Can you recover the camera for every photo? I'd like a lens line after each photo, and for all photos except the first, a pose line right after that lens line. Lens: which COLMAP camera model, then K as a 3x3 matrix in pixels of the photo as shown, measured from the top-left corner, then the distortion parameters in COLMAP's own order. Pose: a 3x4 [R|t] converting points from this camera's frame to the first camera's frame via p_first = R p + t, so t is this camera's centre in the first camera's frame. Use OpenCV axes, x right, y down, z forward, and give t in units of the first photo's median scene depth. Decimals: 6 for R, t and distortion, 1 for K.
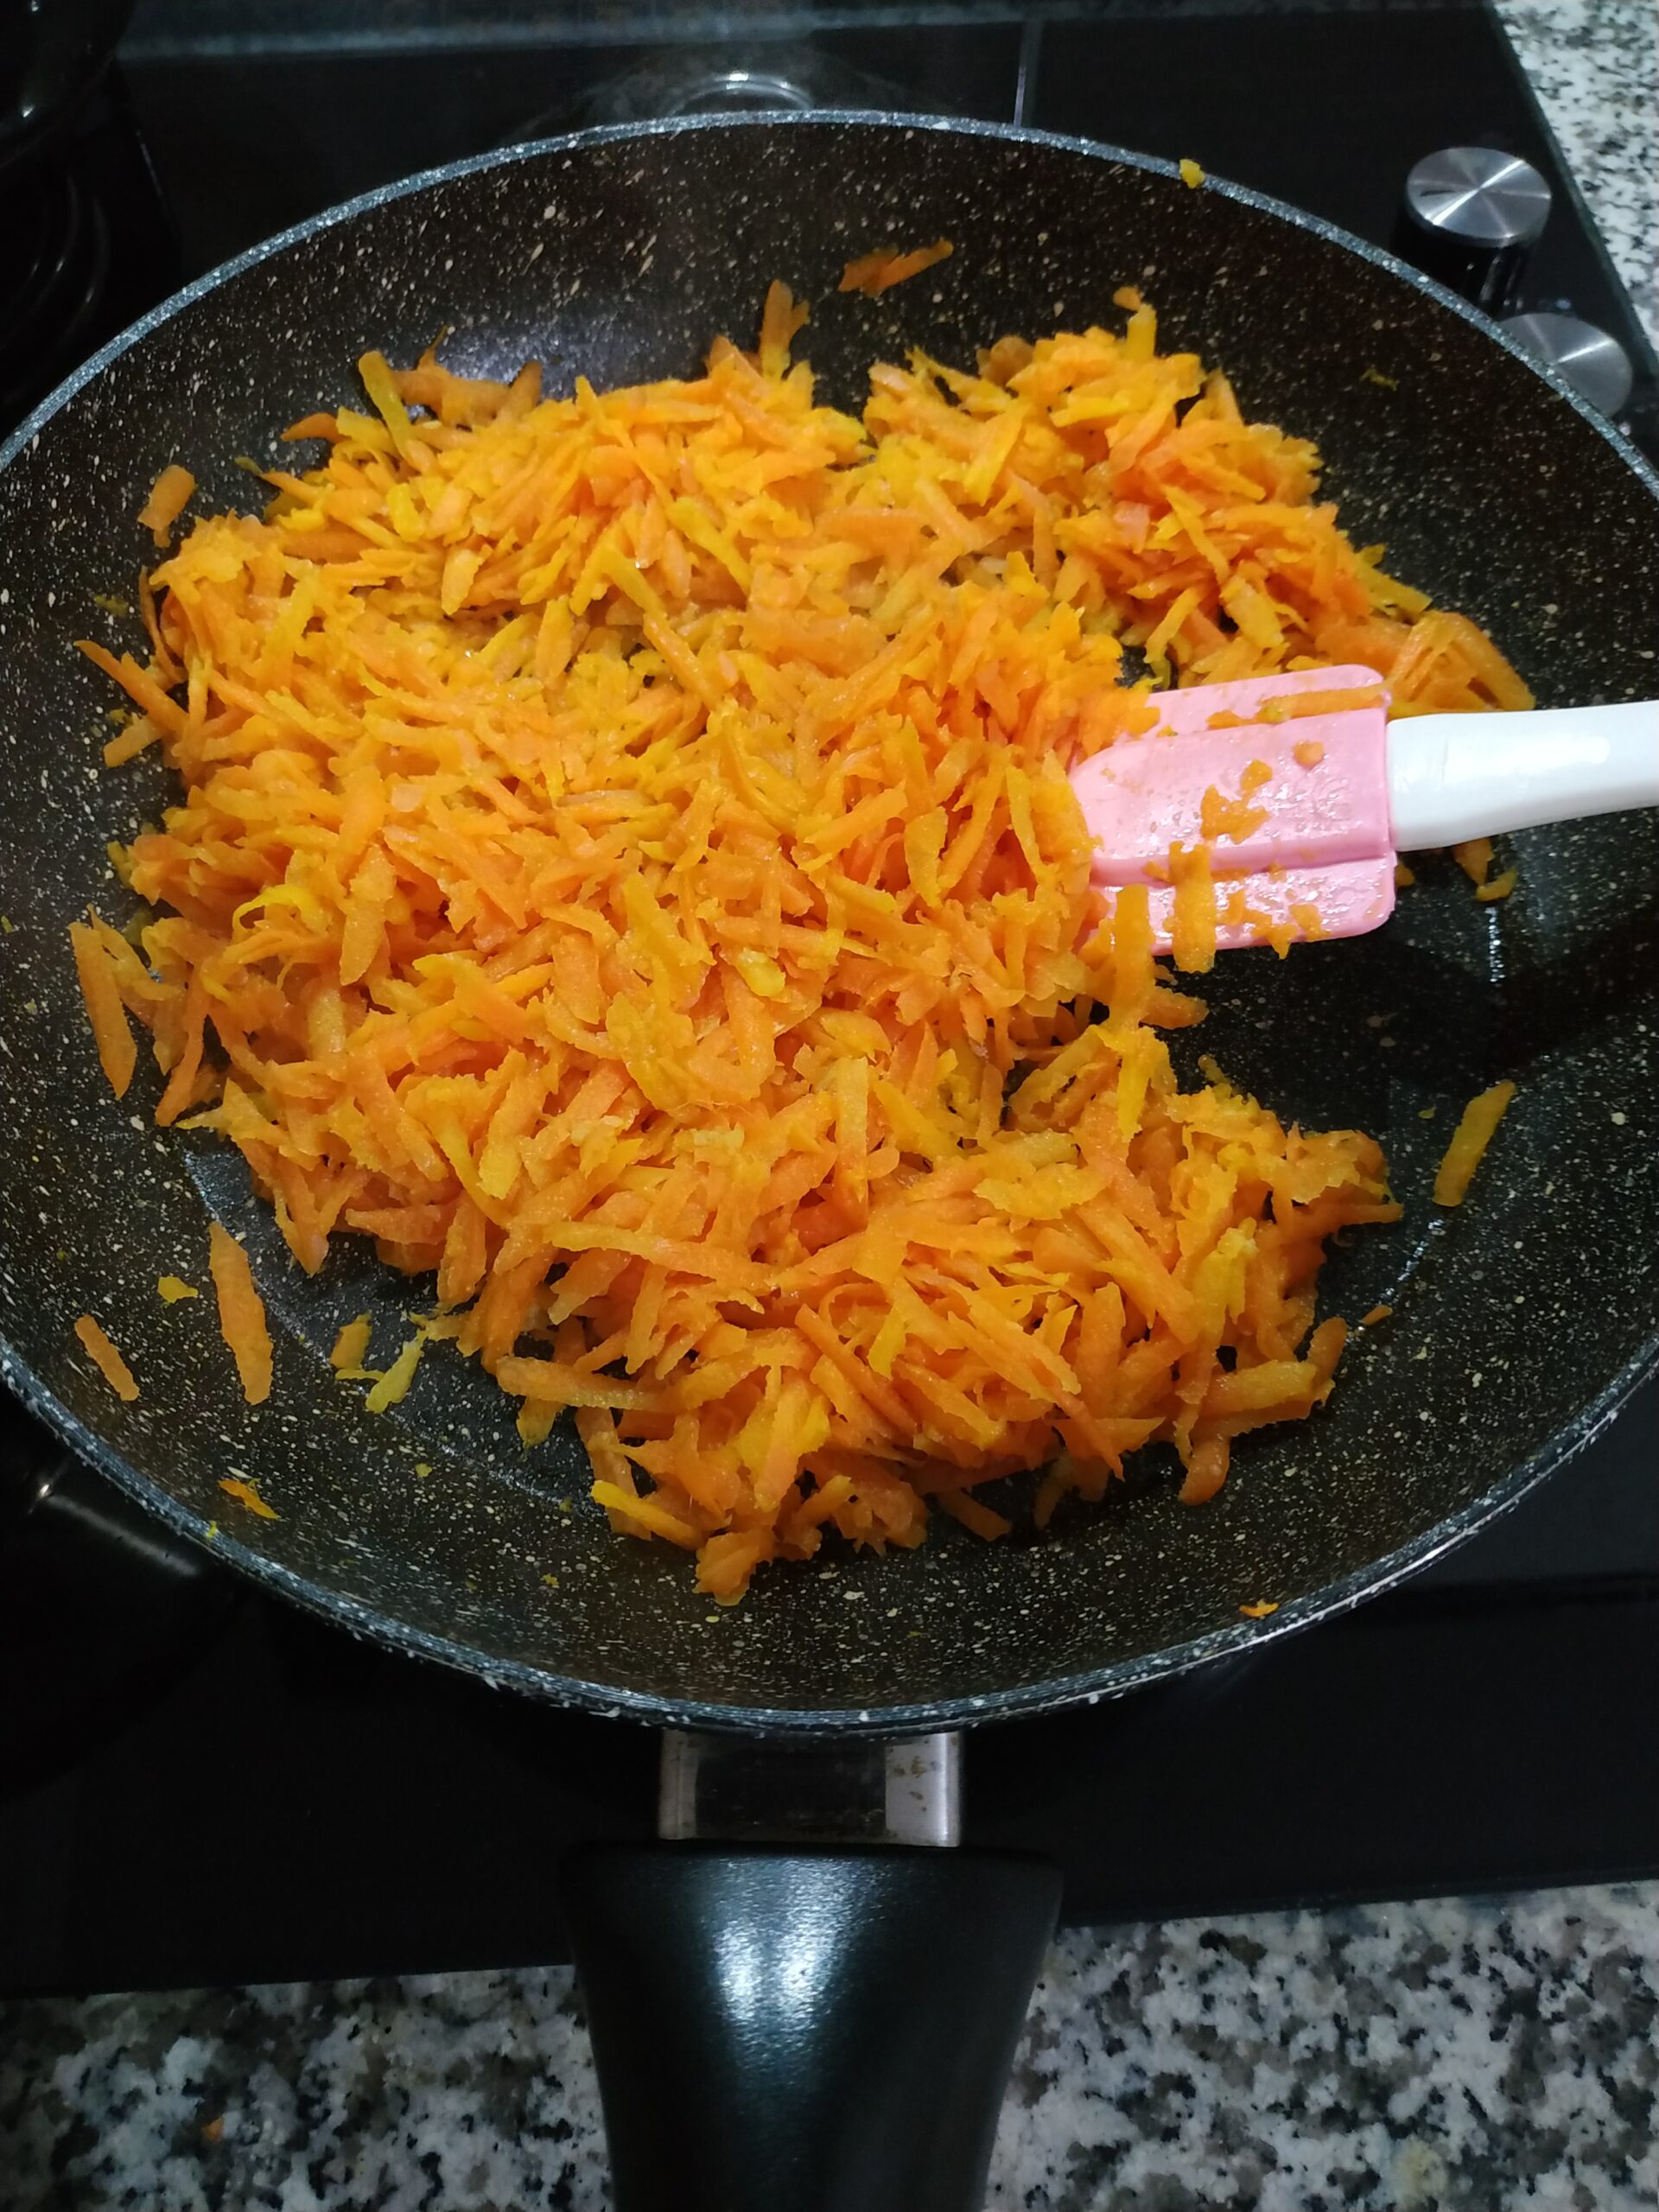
lens RADIAL K [[1610.9, 0, 708.0], [0, 1610.9, 1019.2], [0, 0, 1]] dist [-0.040281, -0.010271]
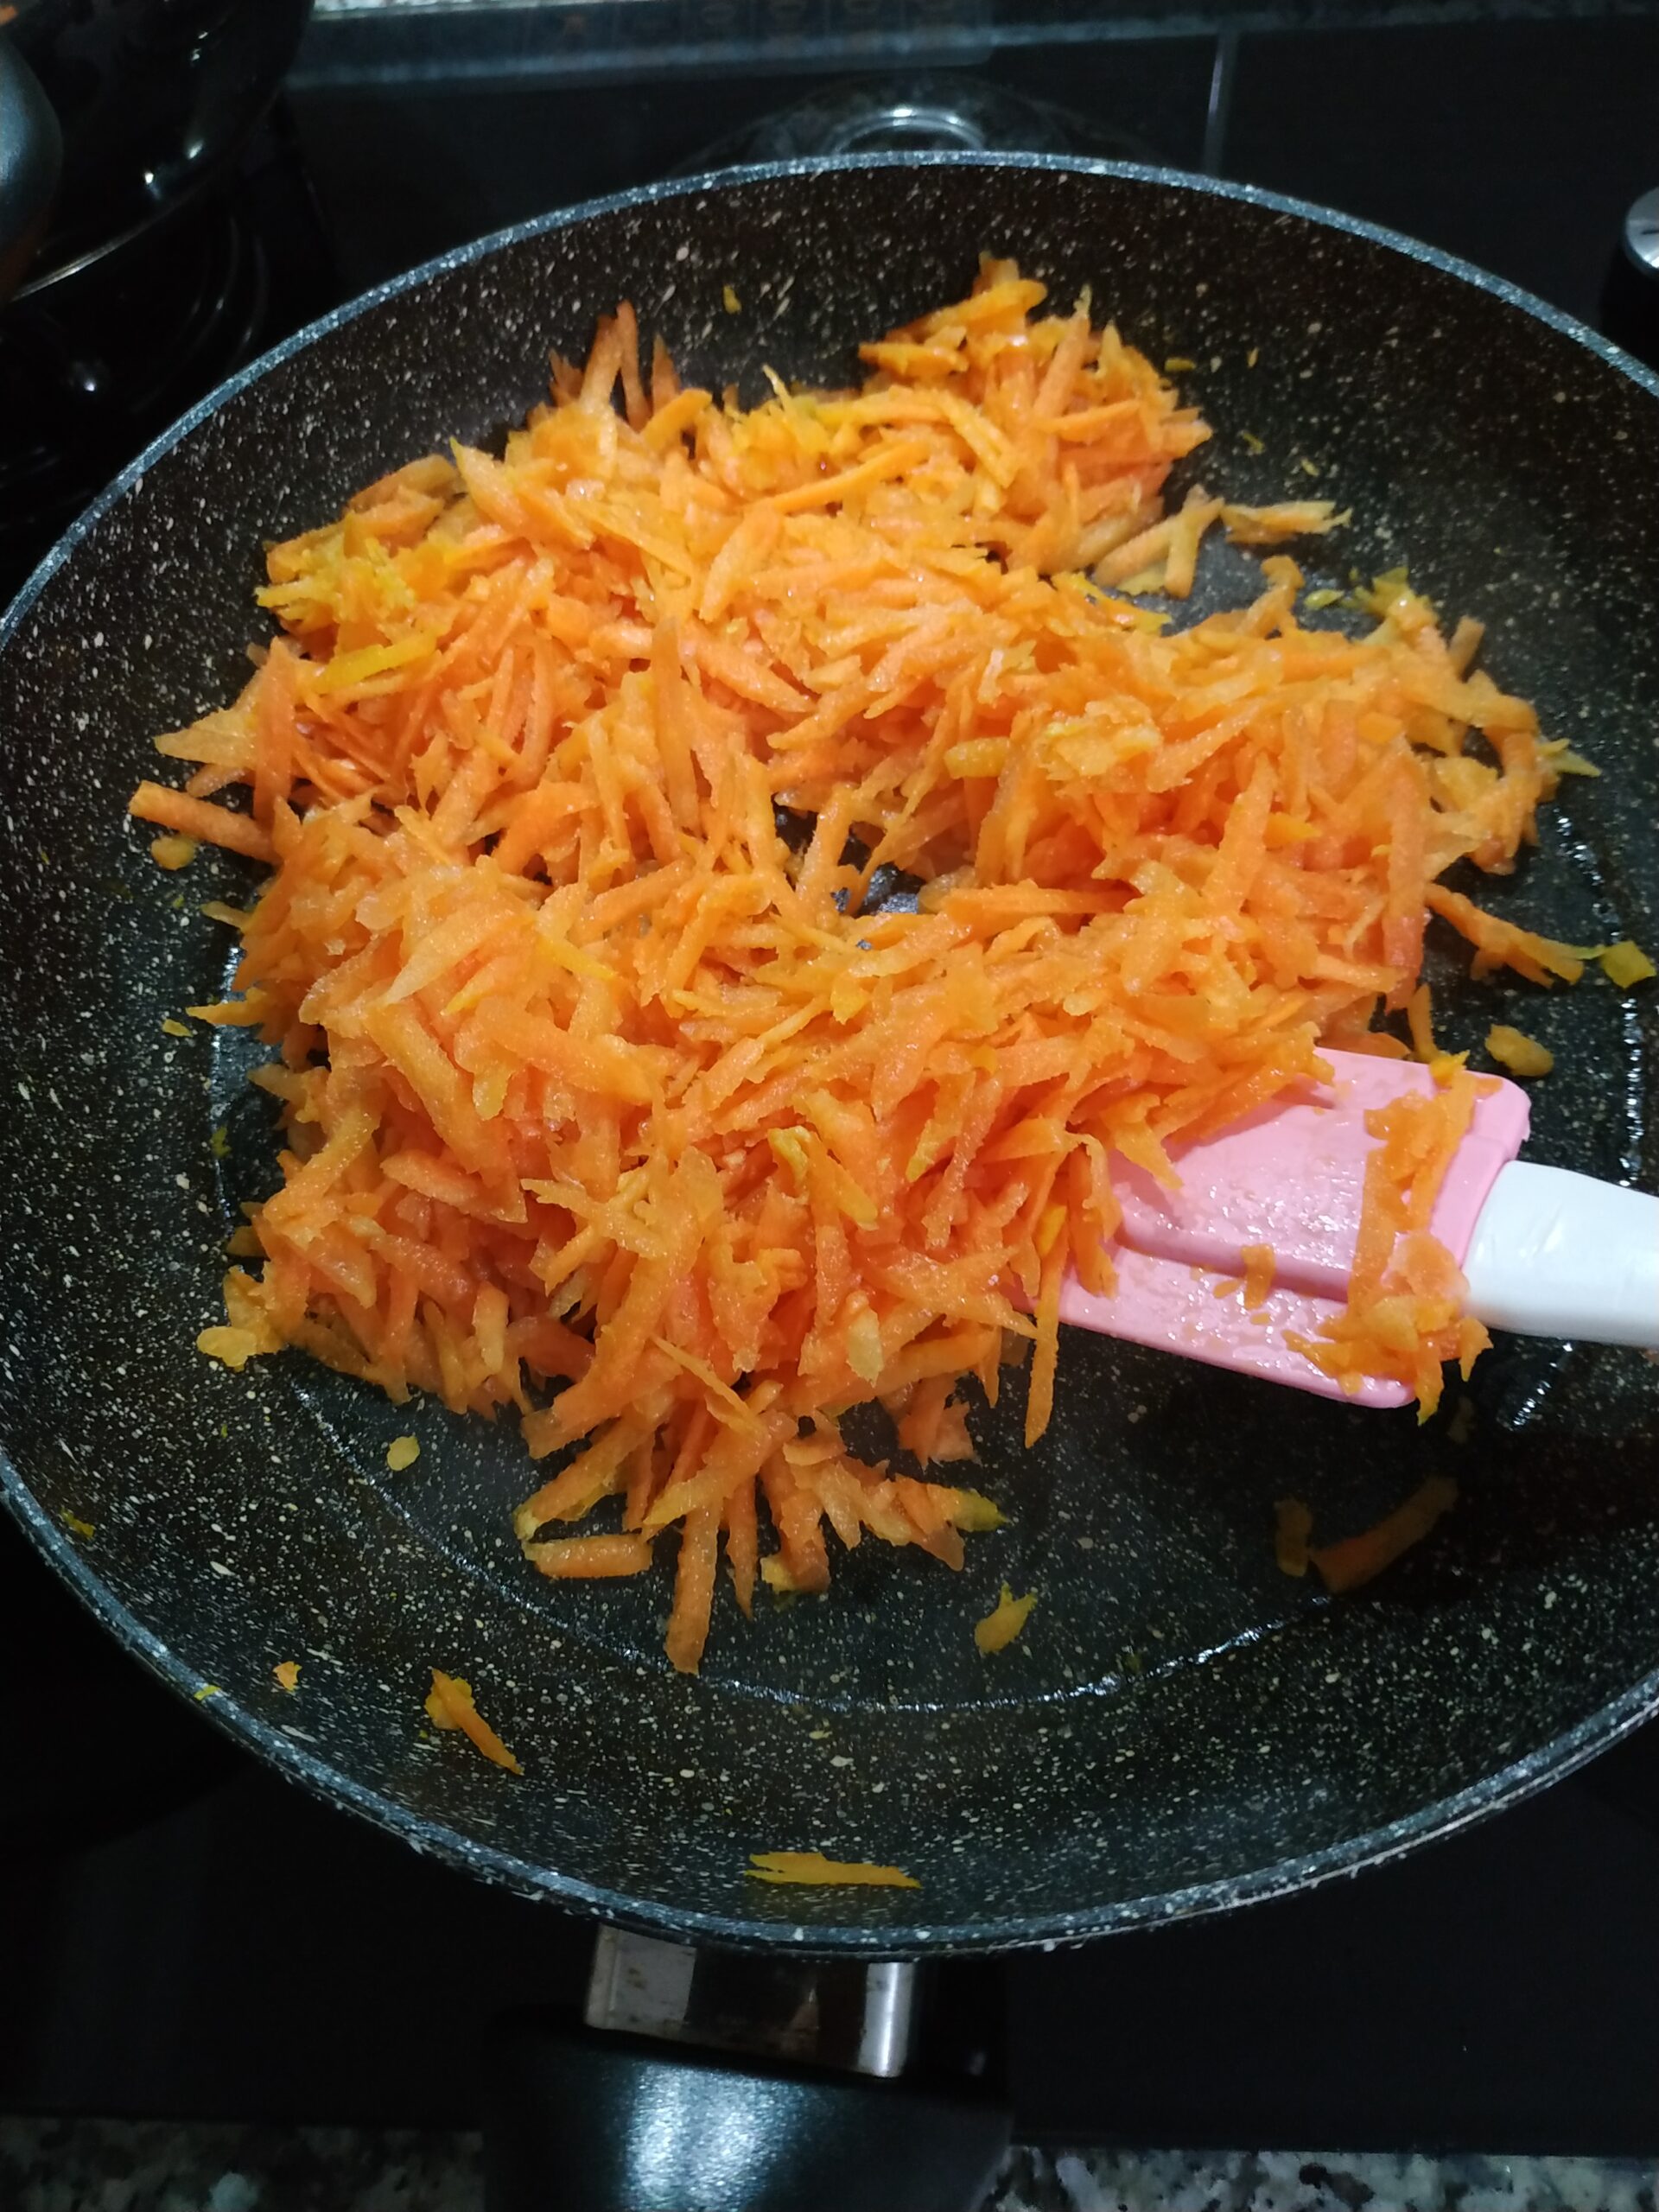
lens RADIAL K [[1610.9, 0, 708.0], [0, 1610.9, 1019.2], [0, 0, 1]] dist [-0.040281, -0.010271]
pose [[0.991606, 0.066812, -0.110696, 0.076148], [-0.066318, 0.997765, 0.008143, -0.069309], [0.110993, -0.000734, 0.993821, 0.048188]]
